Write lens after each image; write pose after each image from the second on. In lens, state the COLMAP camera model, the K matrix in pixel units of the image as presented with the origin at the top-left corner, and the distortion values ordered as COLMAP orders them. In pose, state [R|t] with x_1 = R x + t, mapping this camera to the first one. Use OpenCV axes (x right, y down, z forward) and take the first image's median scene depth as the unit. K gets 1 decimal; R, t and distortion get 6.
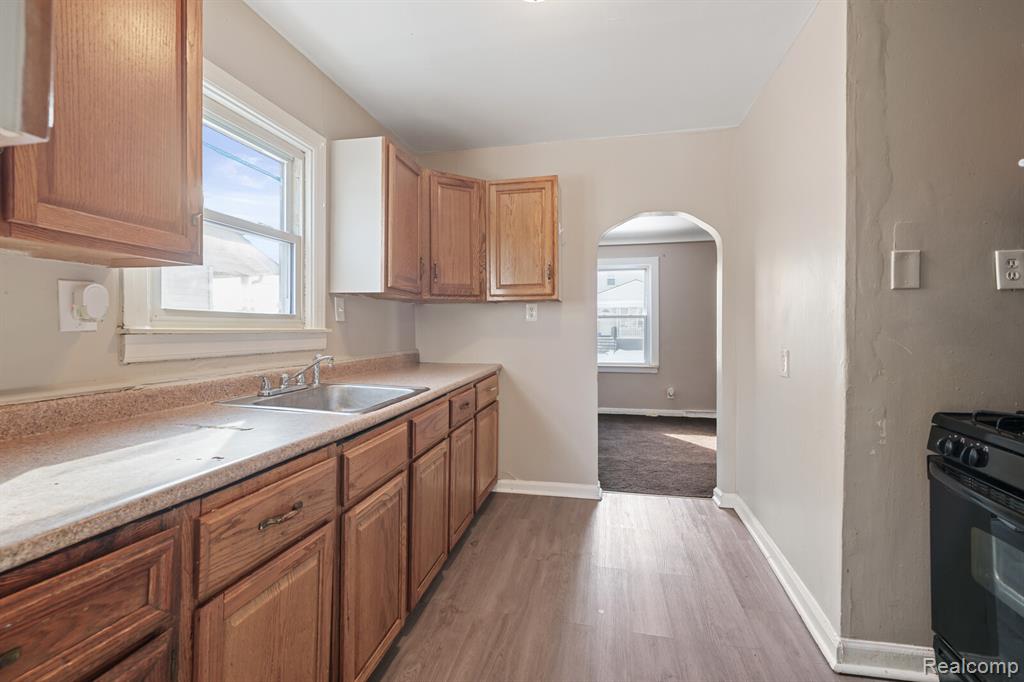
lens RADIAL K [[466.4, 0, 512.0], [0, 466.4, 341.0], [0, 0, 1]] dist [0.001624, 0.000140]
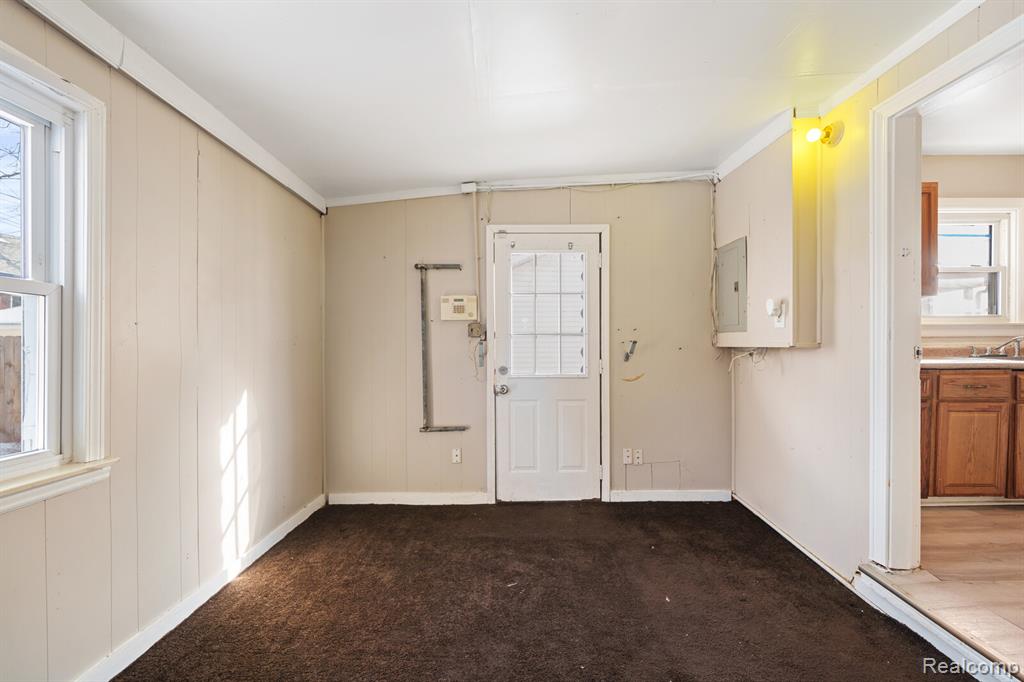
lens RADIAL K [[422.8, 0, 512.0], [0, 422.8, 341.0], [0, 0, 1]] dist [-0.000744, -0.000202]
pose [[0.220865, -0.008559, -0.975267, 1.080235], [-0.026313, 0.999545, -0.014731, 0.186440], [0.974949, 0.028916, 0.220539, -1.790538]]
